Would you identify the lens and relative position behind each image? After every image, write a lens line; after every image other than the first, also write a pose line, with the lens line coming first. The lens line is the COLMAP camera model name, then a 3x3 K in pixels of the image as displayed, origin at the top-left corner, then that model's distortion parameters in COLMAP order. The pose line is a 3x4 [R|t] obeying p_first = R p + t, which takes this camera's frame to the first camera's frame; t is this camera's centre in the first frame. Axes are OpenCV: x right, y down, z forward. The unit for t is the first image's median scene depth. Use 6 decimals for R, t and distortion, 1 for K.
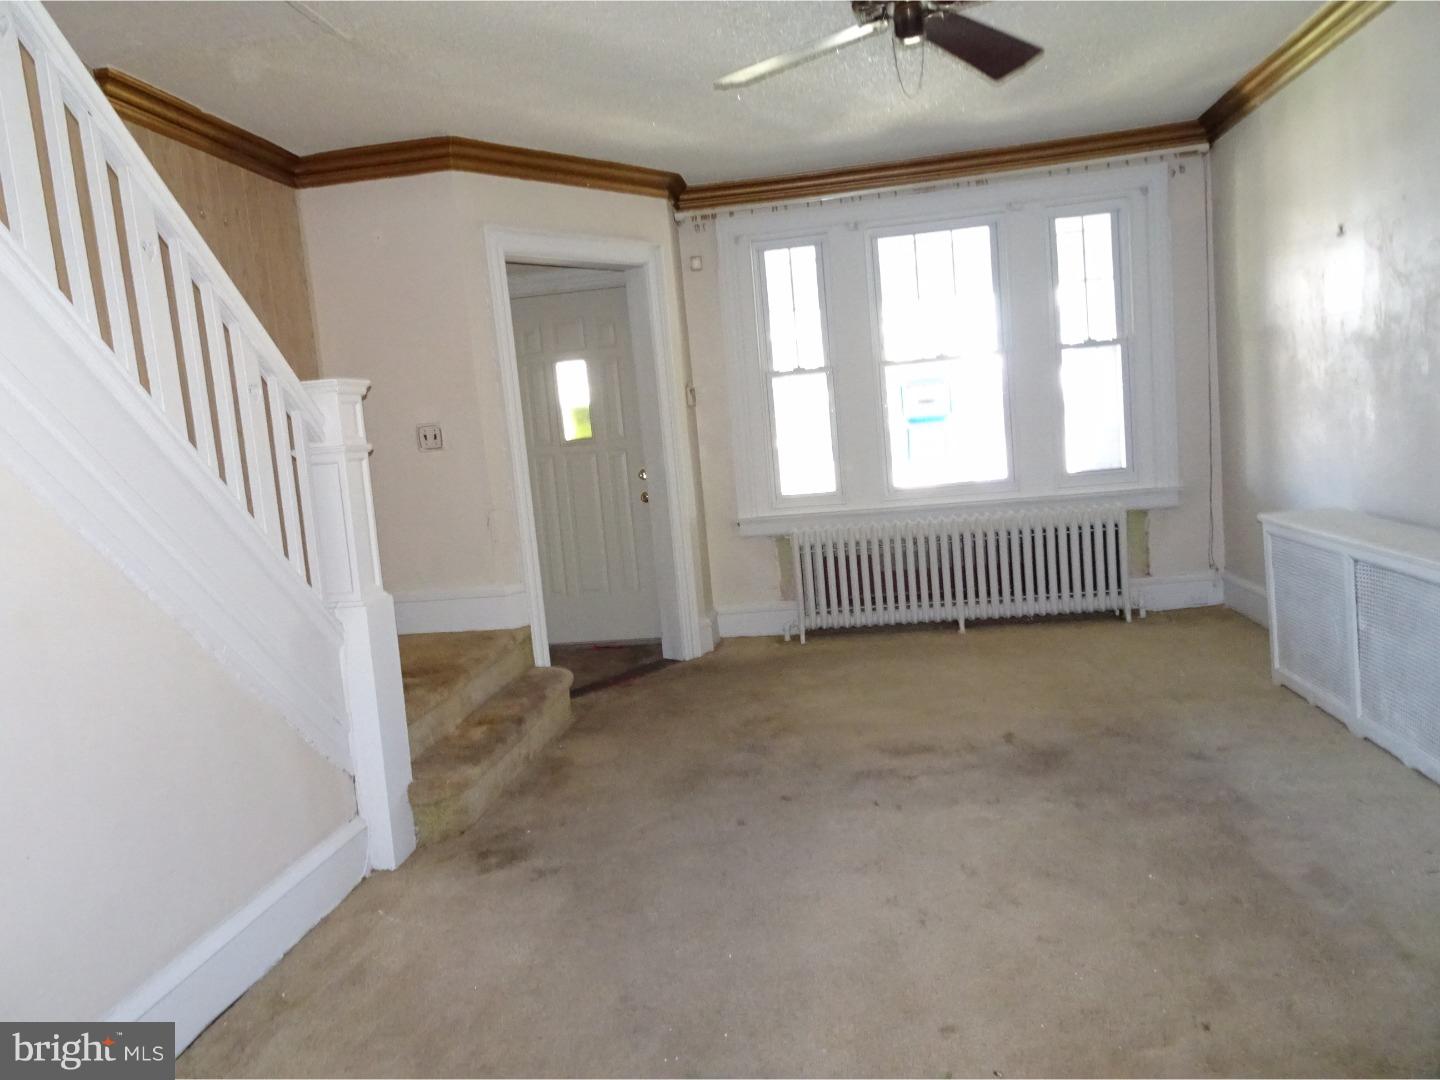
lens RADIAL K [[1023.2, 0, 720.7], [0, 1023.2, 540.5], [0, 0, 1]] dist [-0.009832, 0.006752]
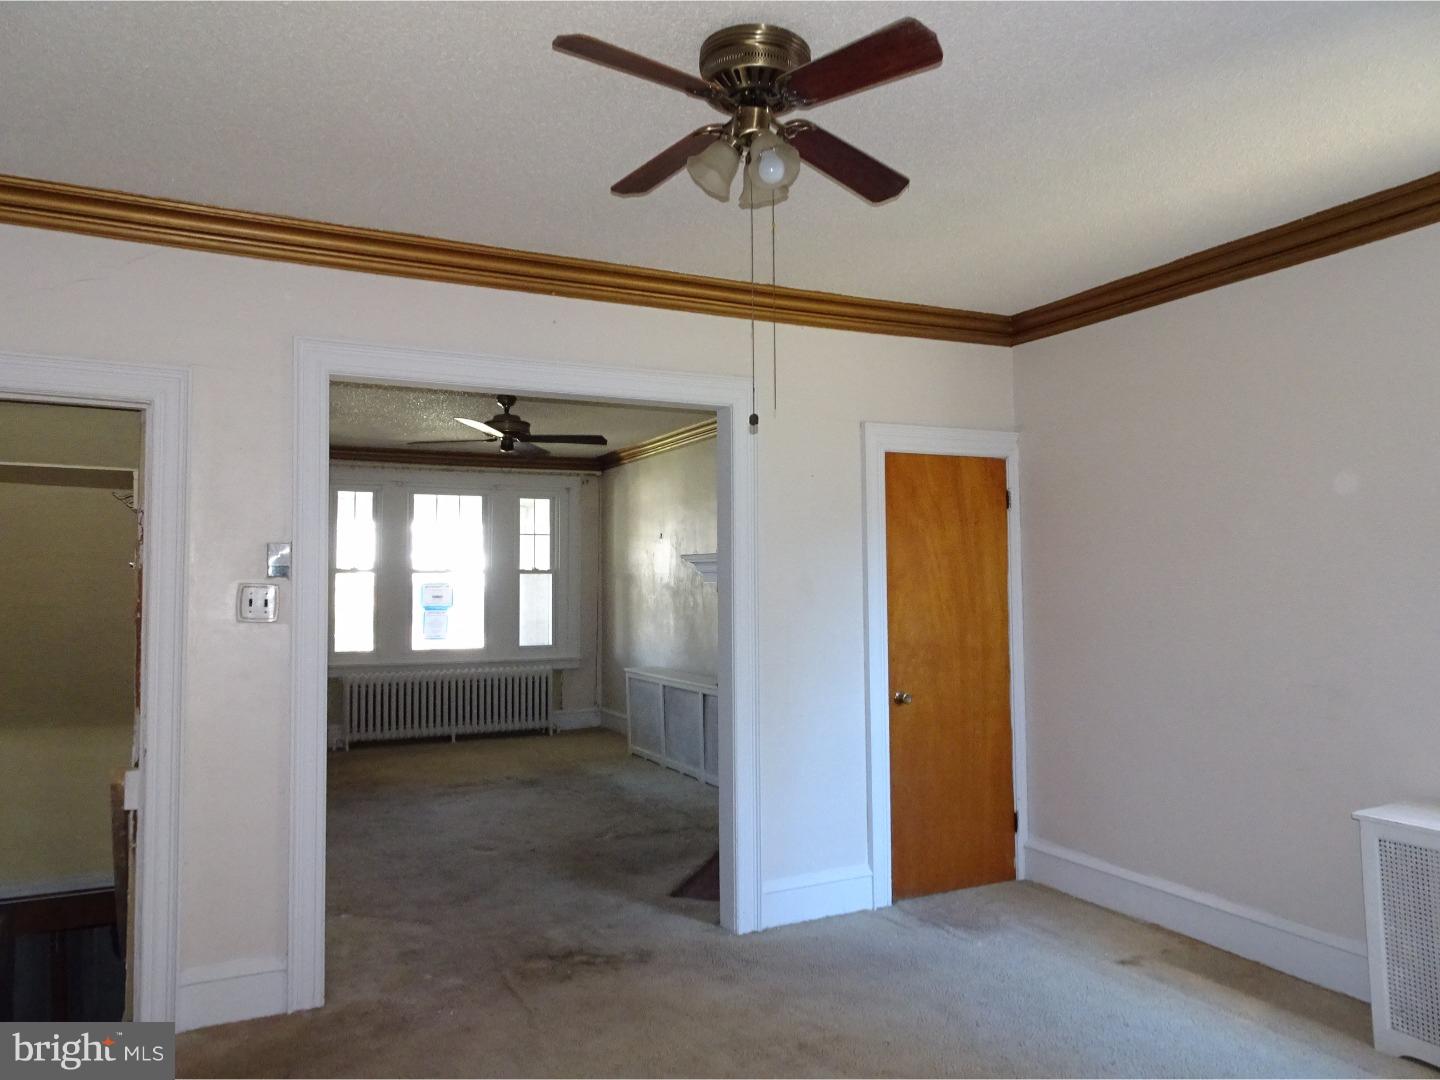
lens RADIAL K [[1023.2, 0, 718.9], [0, 1023.2, 543.7], [0, 0, 1]] dist [-0.009832, 0.006752]
pose [[0.823442, 0.109264, 0.556780, -0.355210], [-0.006797, 0.983112, -0.182877, 0.075587], [-0.567360, 0.146804, 0.810279, -0.588643]]
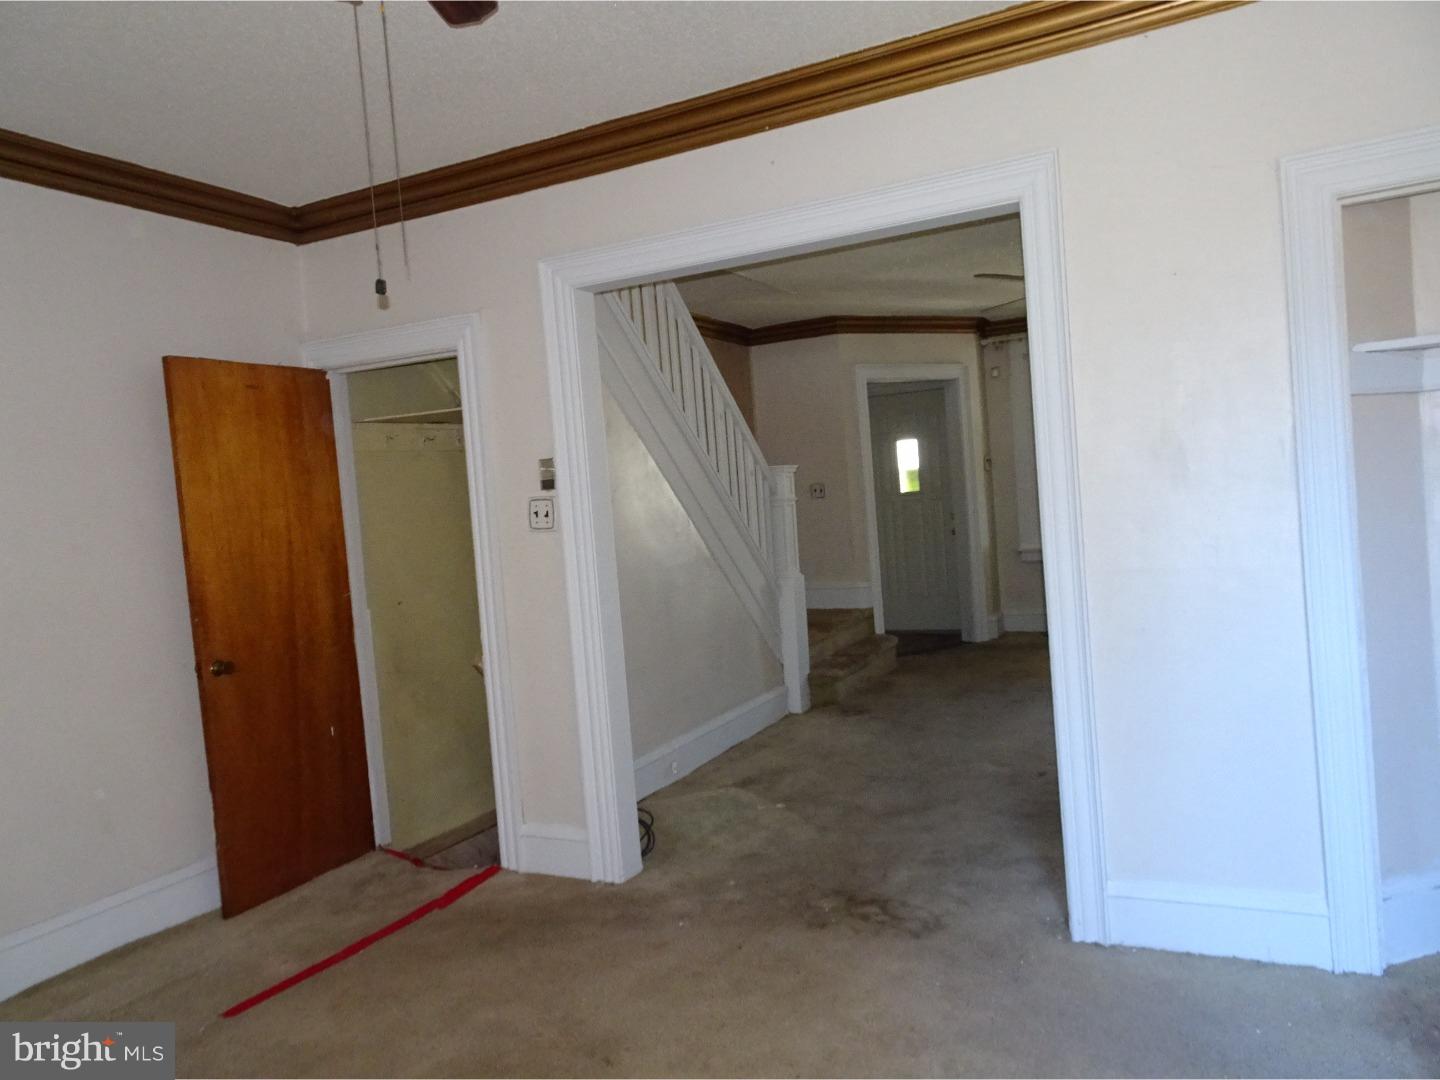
lens RADIAL K [[1023.2, 0, 714.7], [0, 1023.2, 541.3], [0, 0, 1]] dist [-0.009832, 0.006752]
pose [[0.942937, 0.031427, -0.331485, 0.095220], [-0.044182, 0.998542, -0.031009, 0.034188], [0.330027, 0.043886, 0.942951, -0.530455]]
